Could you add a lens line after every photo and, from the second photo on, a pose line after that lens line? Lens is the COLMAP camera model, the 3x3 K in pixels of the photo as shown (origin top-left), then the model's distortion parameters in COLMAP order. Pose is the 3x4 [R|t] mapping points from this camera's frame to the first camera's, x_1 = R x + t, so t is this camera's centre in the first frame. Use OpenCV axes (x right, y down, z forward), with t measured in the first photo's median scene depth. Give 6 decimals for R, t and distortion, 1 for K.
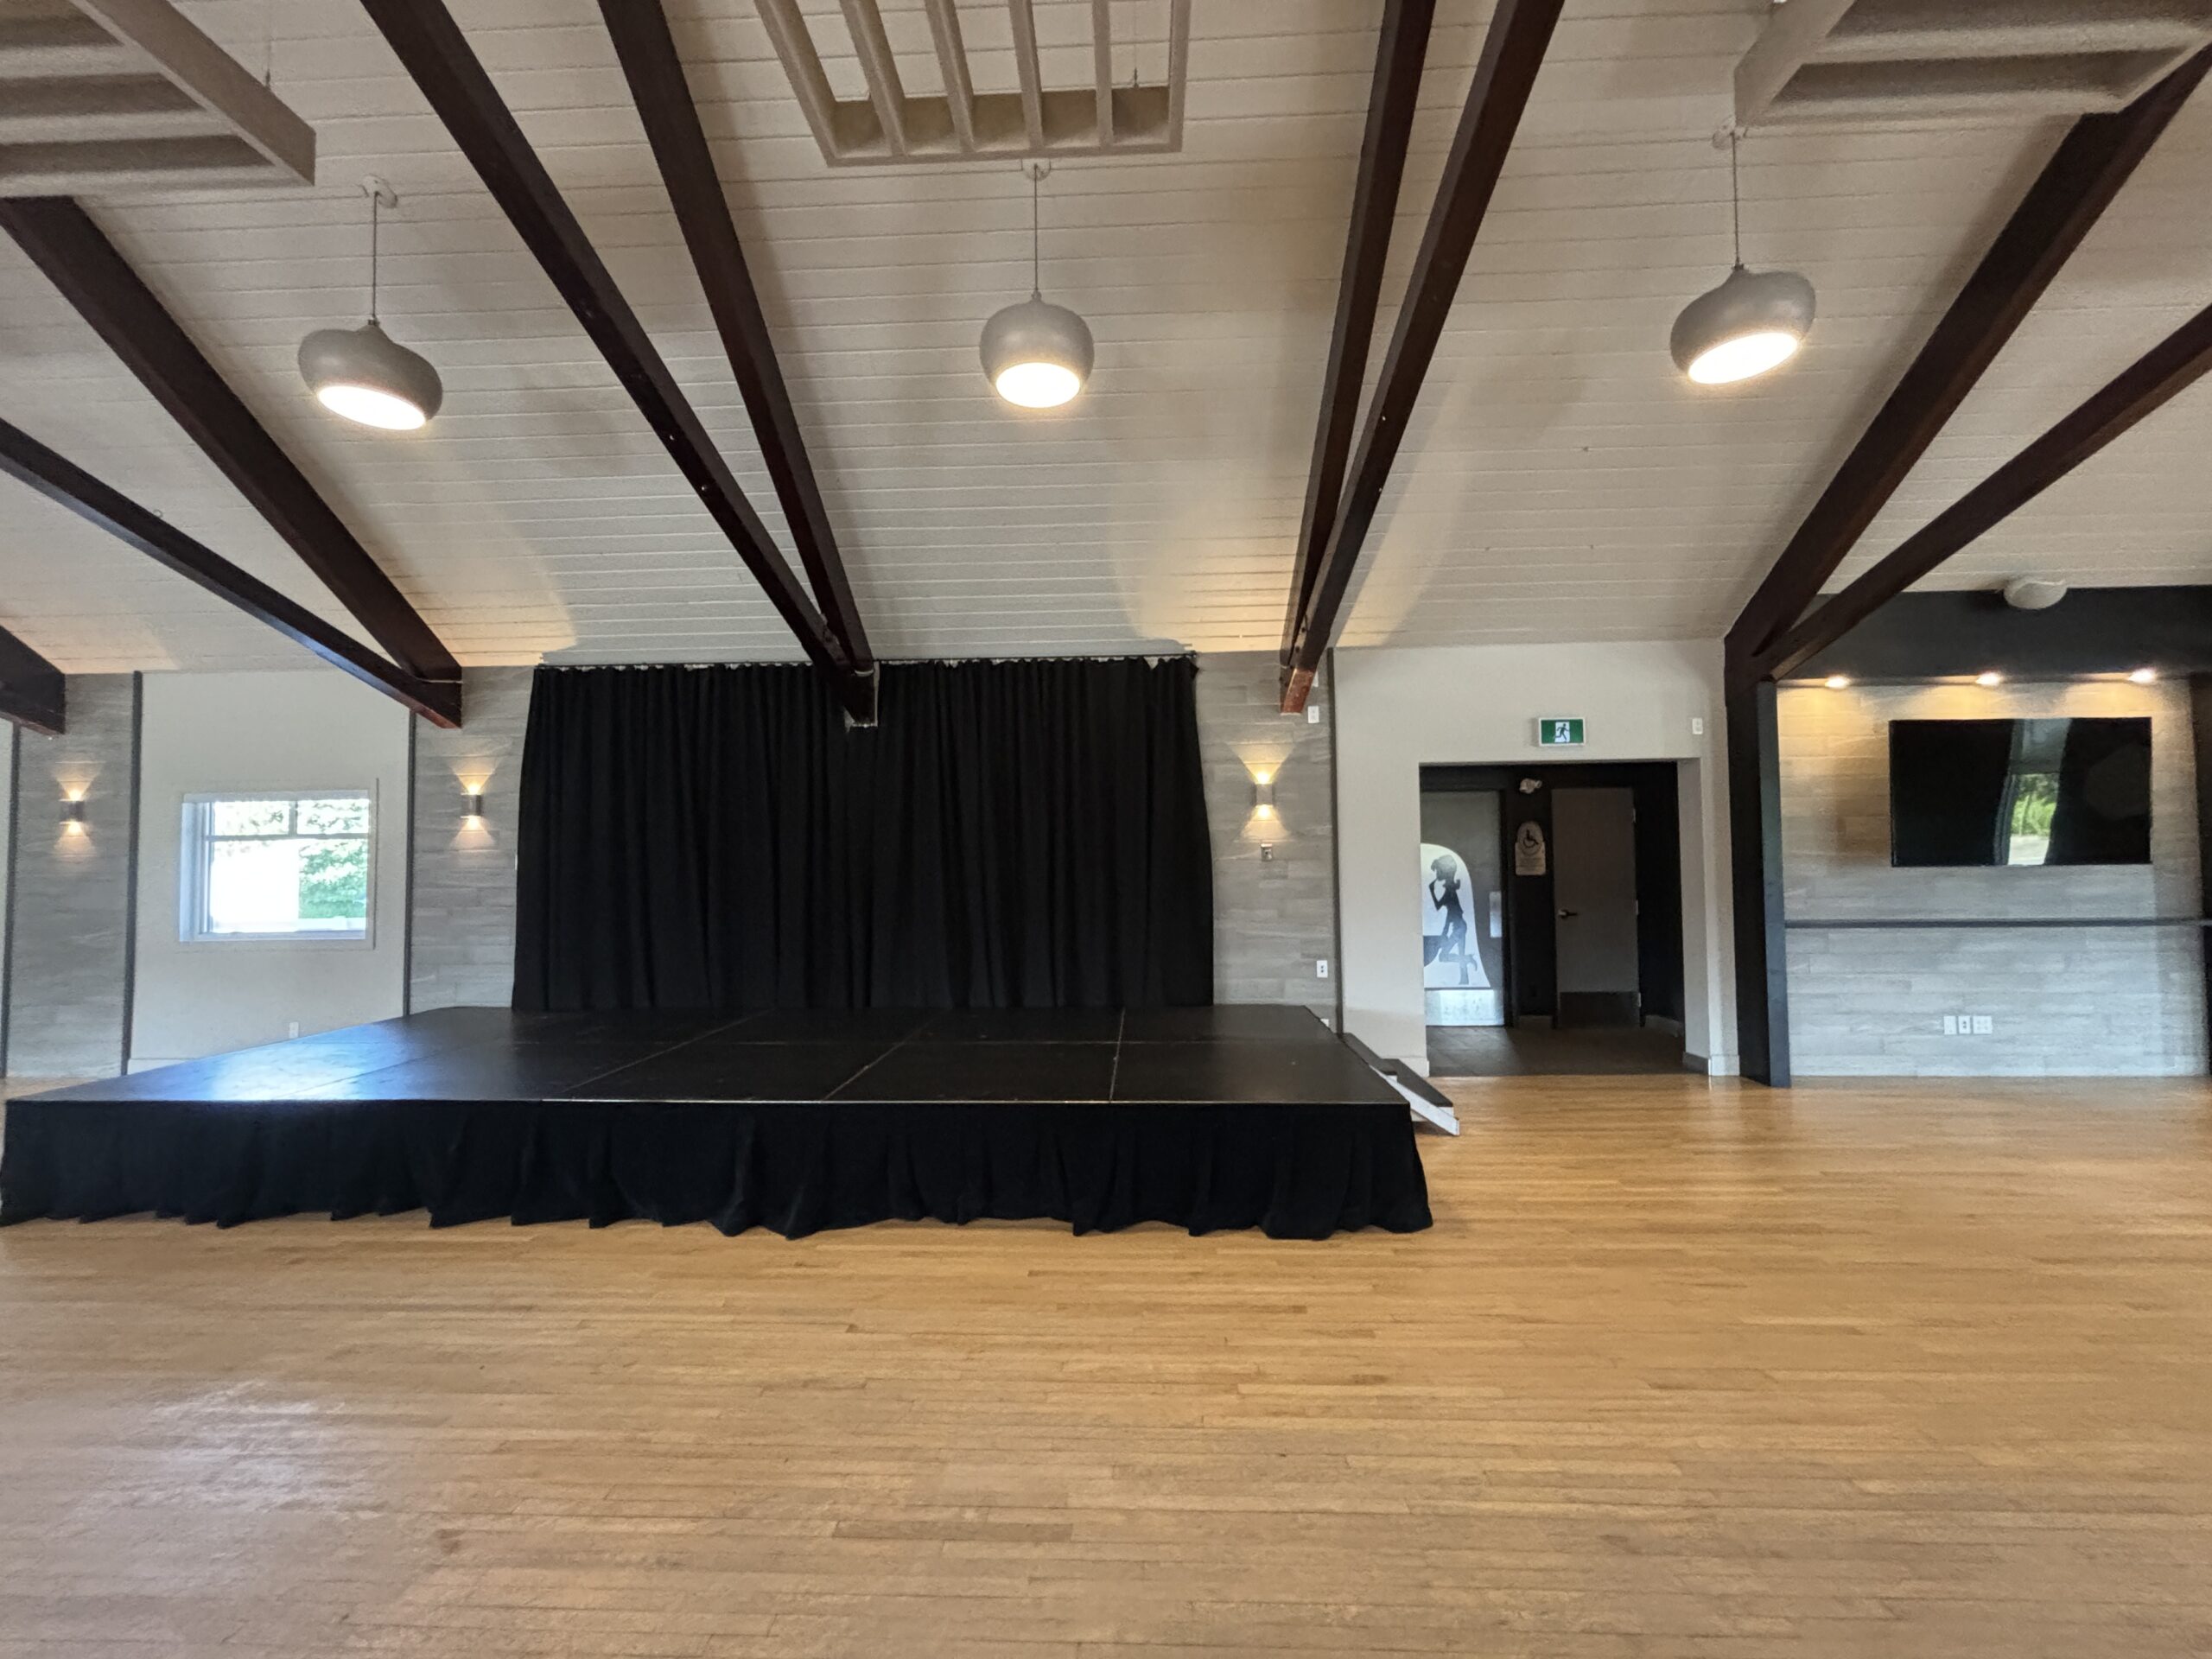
lens RADIAL K [[892.4, 0, 1143.3], [0, 892.4, 825.4], [0, 0, 1]] dist [-0.001929, -0.001174]
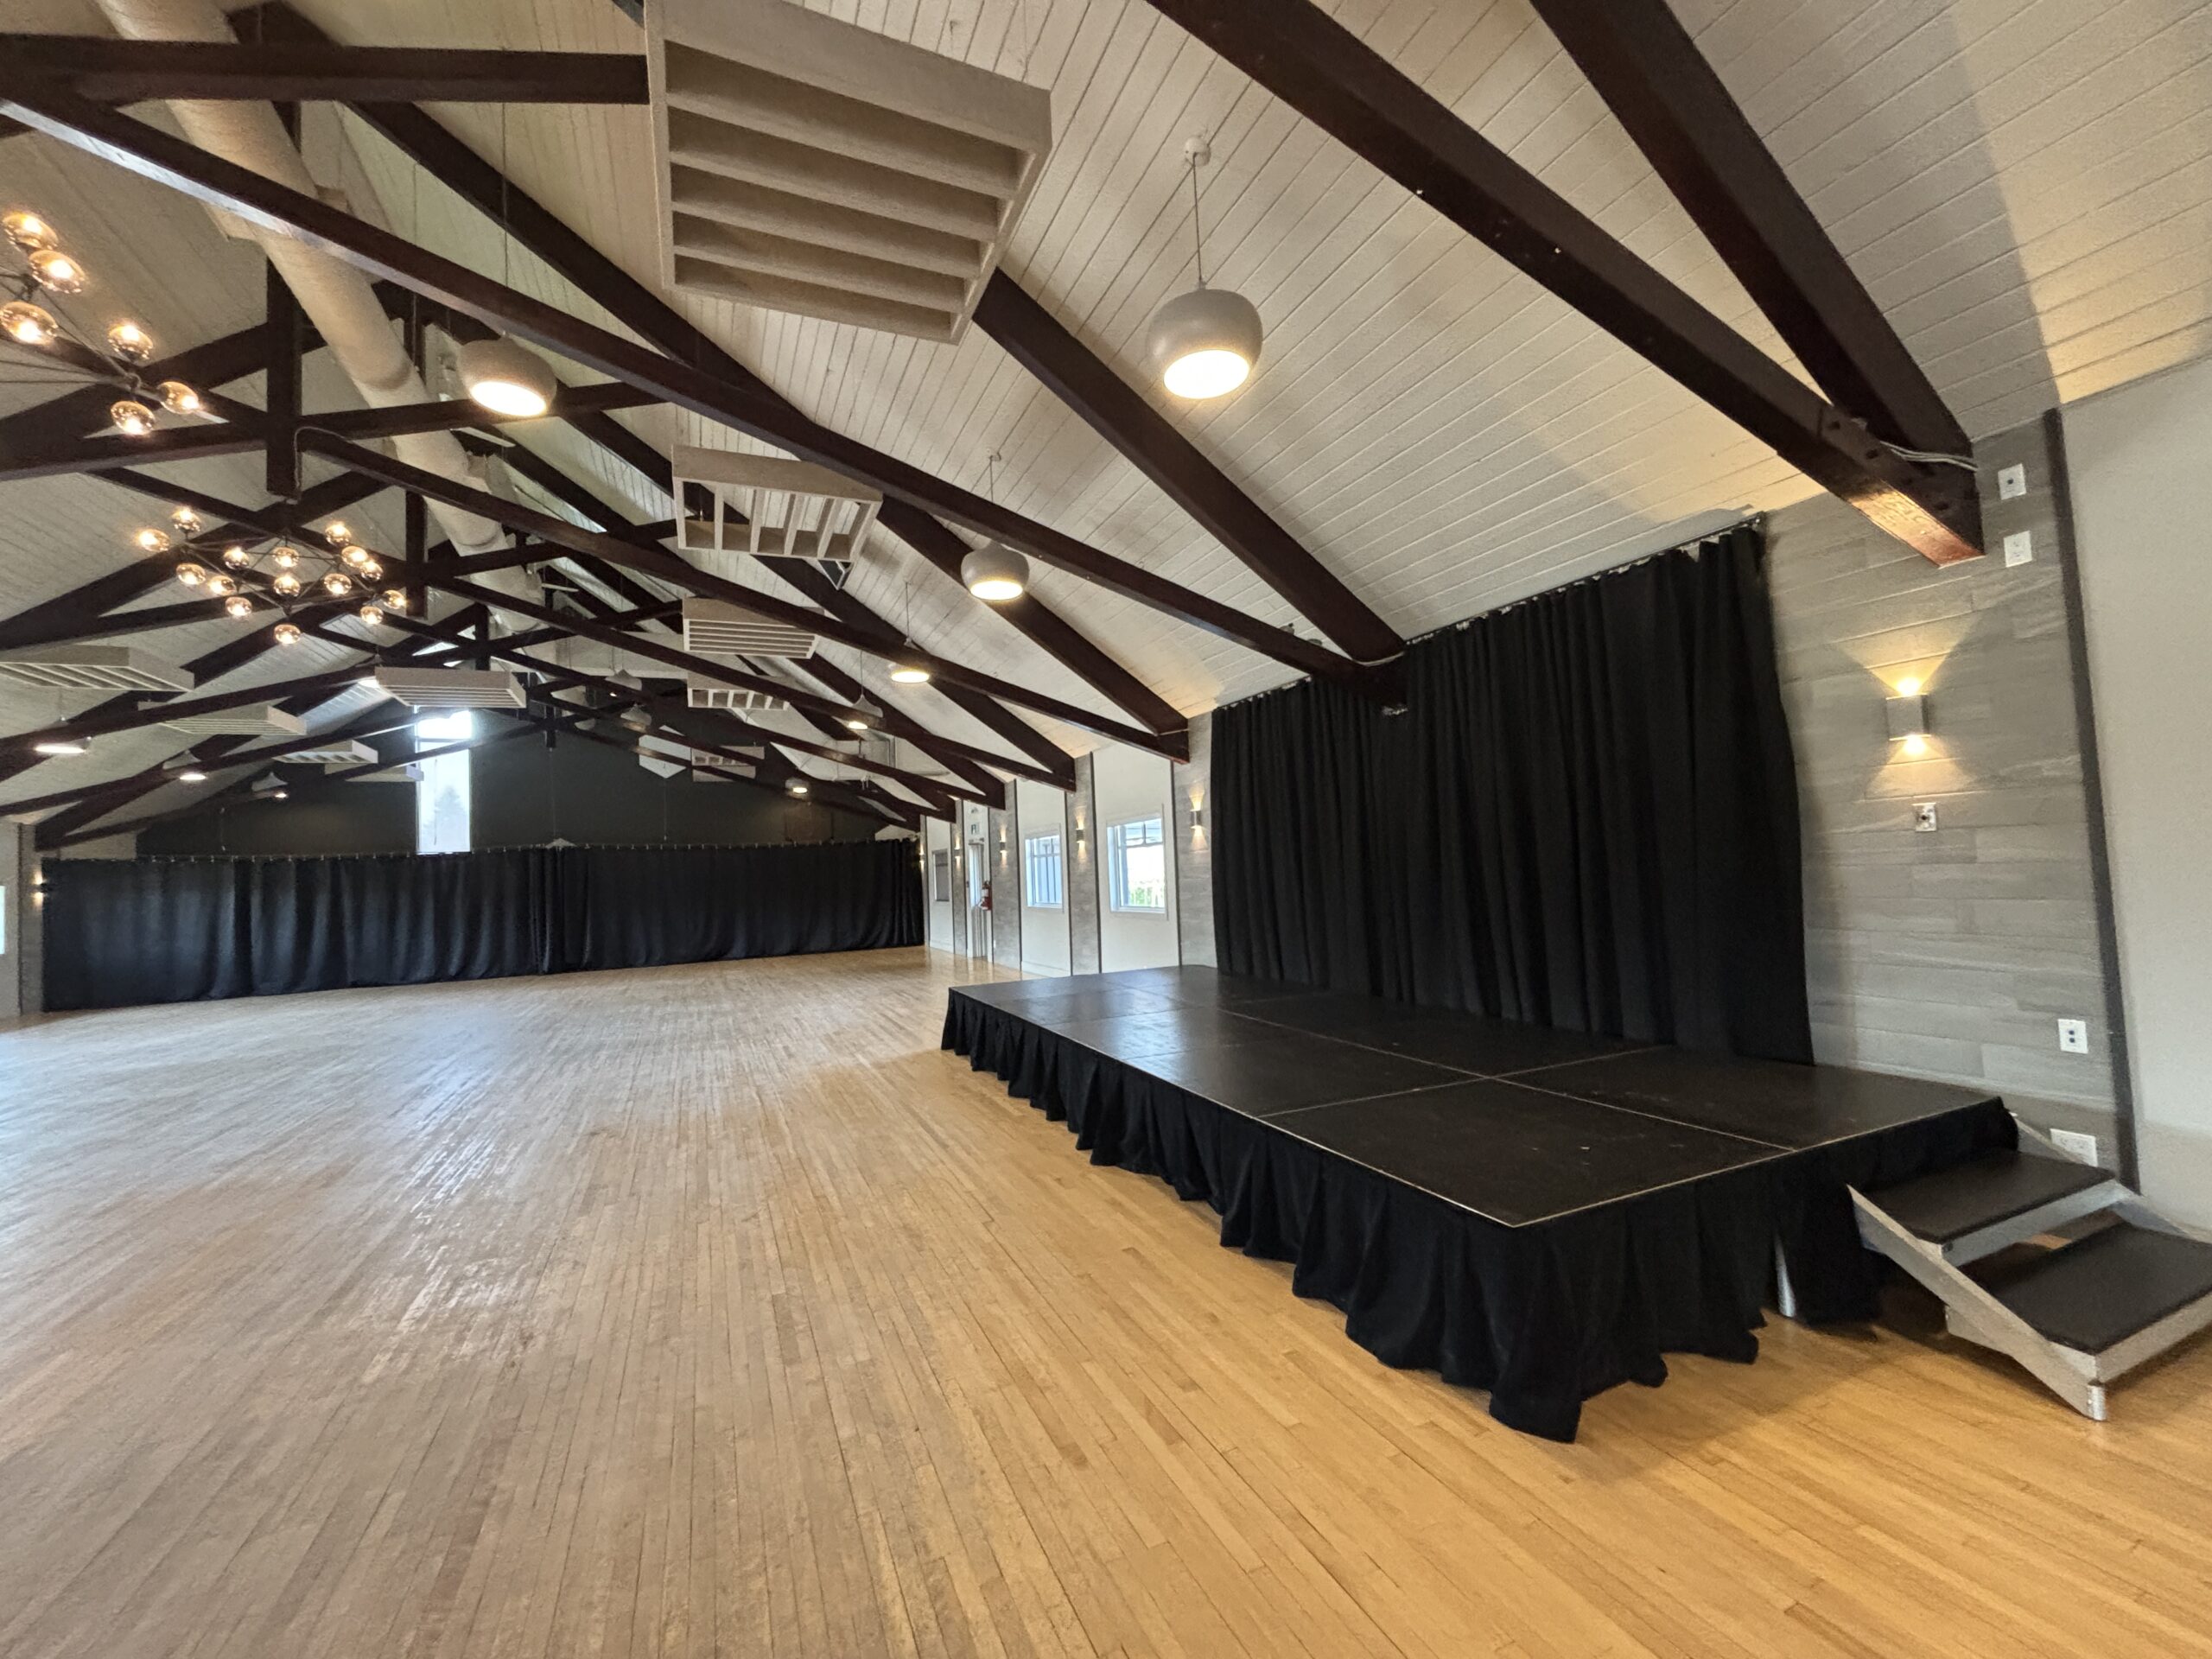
lens RADIAL K [[892.4, 0, 1073.5], [0, 892.4, 842.2], [0, 0, 1]] dist [-0.001929, -0.001174]
pose [[0.413800, -0.037206, -0.909607, 0.429321], [0.079756, 0.996804, -0.004490, 0.005325], [0.906868, -0.070689, 0.415445, 0.267901]]
